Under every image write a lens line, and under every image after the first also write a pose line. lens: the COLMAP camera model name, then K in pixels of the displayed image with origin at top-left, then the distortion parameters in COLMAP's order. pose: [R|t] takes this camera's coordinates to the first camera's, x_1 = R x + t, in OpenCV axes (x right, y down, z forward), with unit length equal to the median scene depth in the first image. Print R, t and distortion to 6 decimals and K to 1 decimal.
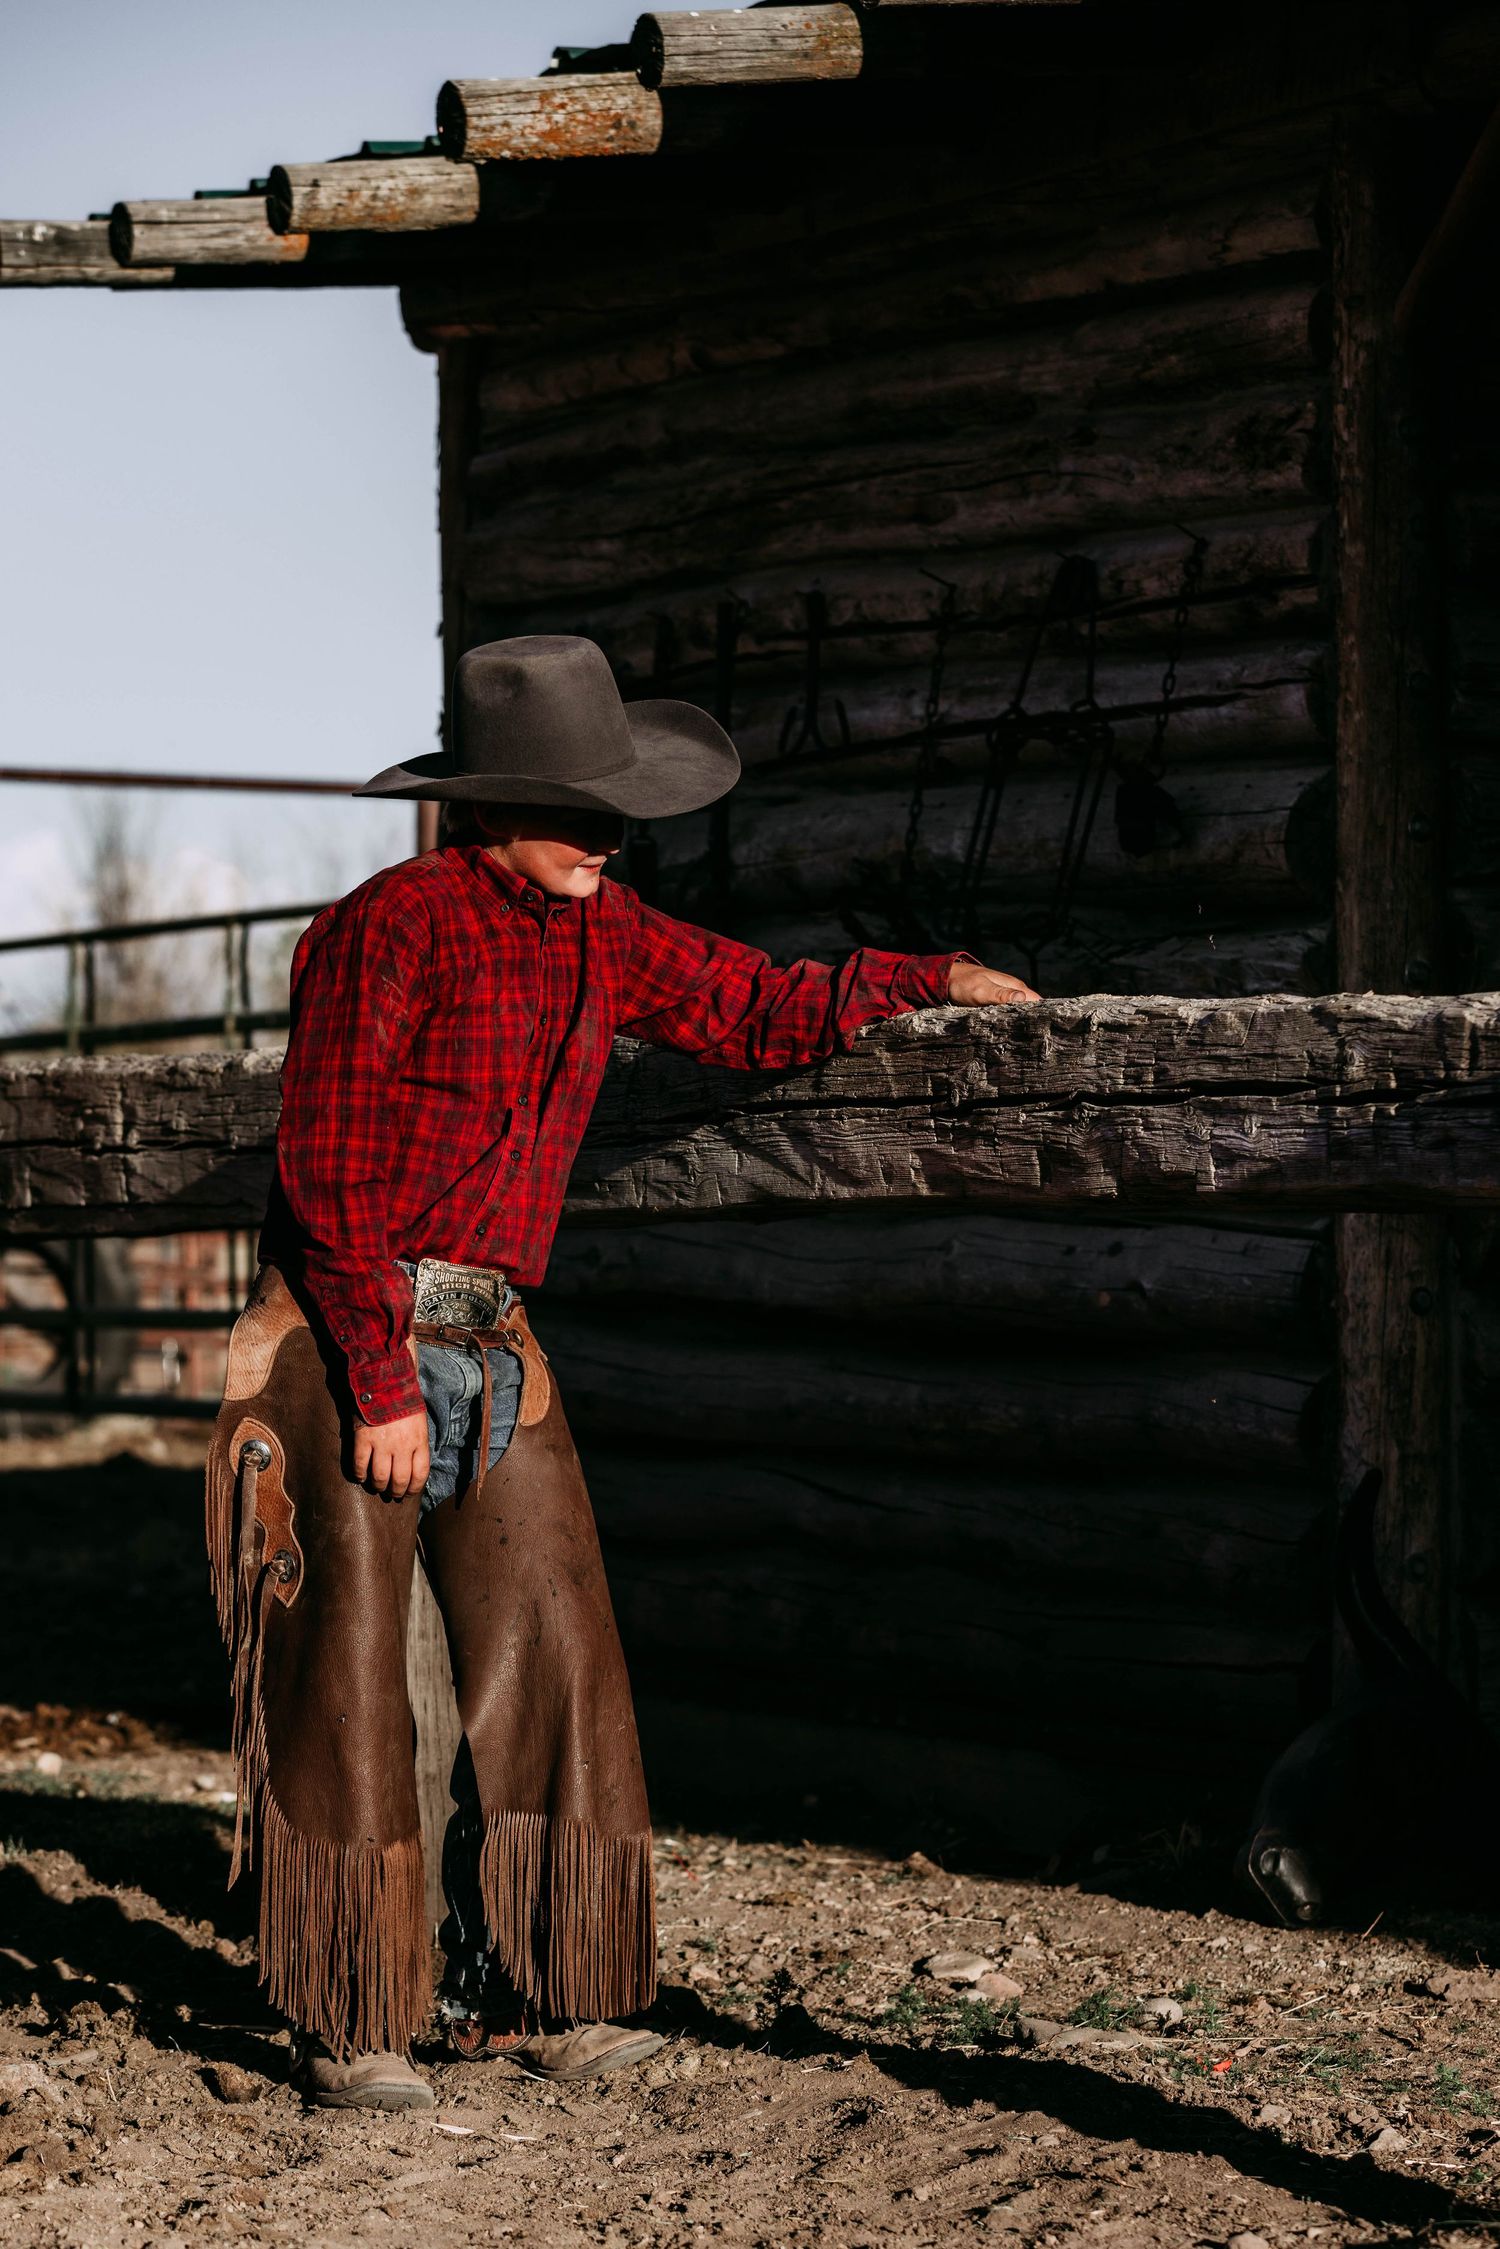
lens RADIAL K [[6765.5, 0, 754.7], [0, 6765.5, 1126.3], [0, 0, 1]] dist [0.271531, 0.000000]
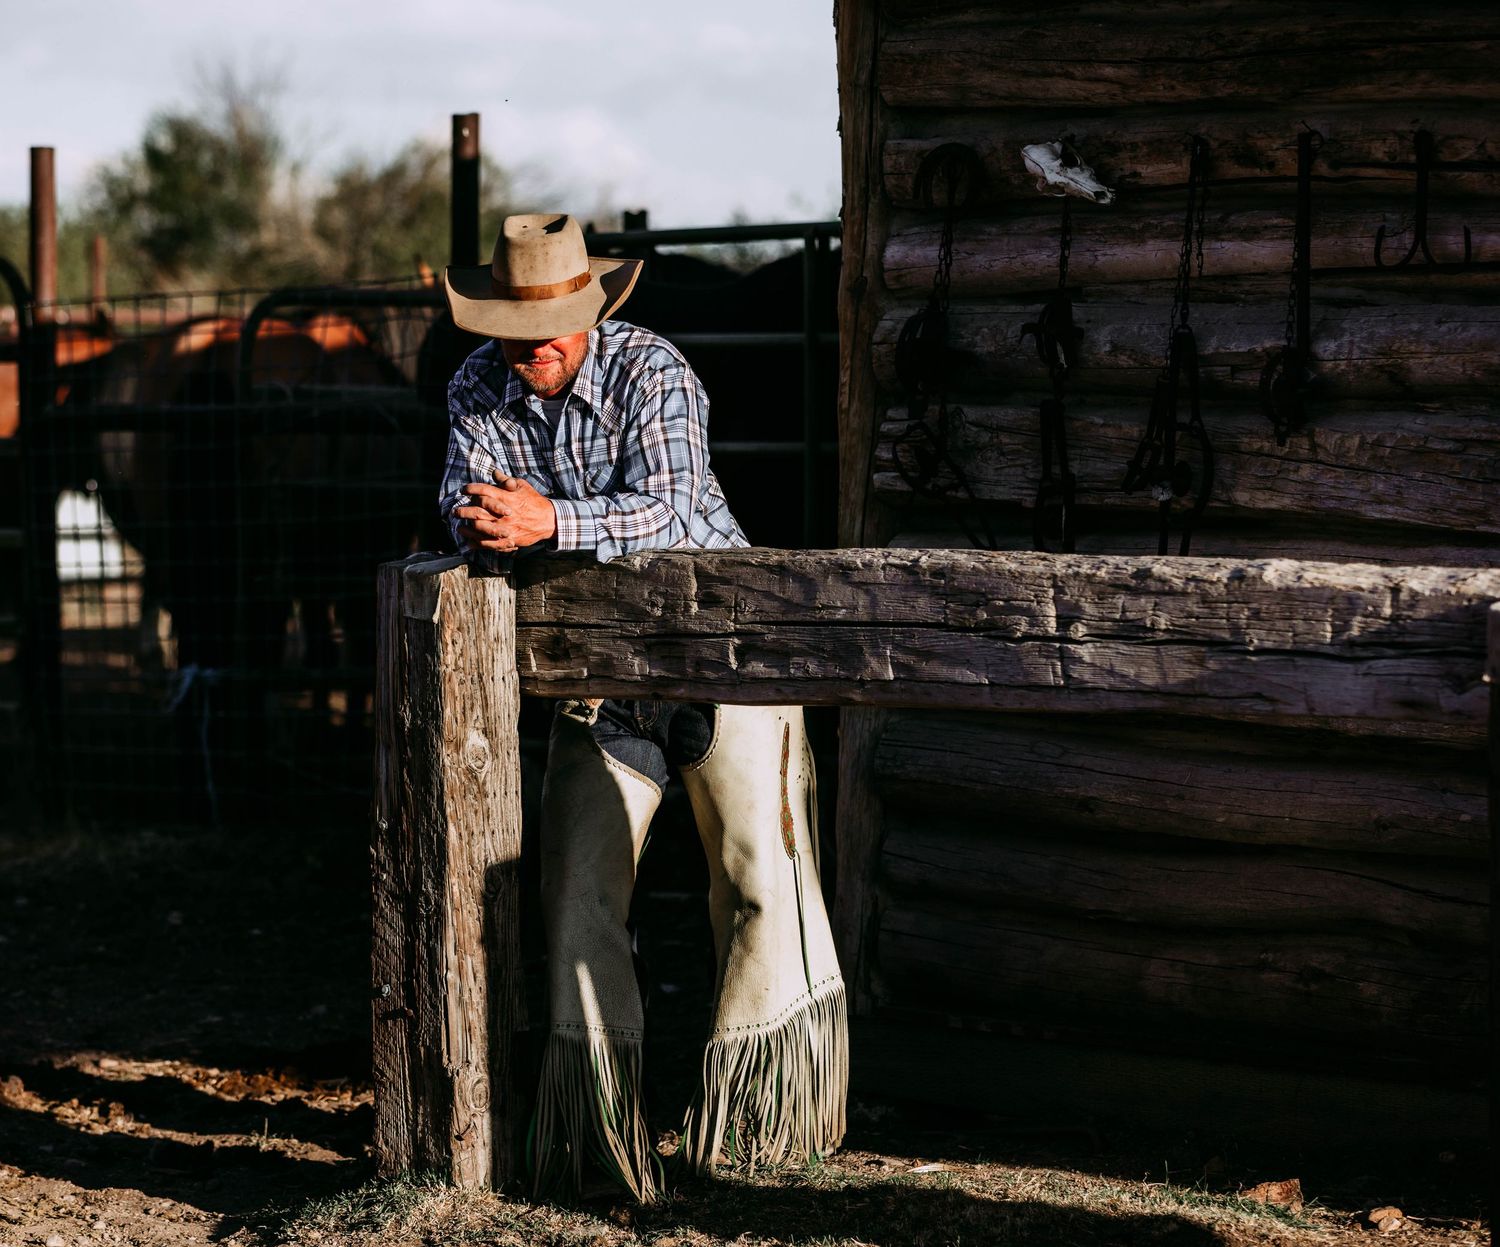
lens RADIAL K [[5206.6, 0, 745.8], [0, 5206.6, 619.2], [0, 0, 1]] dist [-0.193656, 0.000000]
pose [[0.947994, -0.018149, 0.317769, -0.417359], [-0.001956, 0.998022, 0.062837, -0.054284], [-0.318281, -0.060191, 0.946084, 0.196540]]
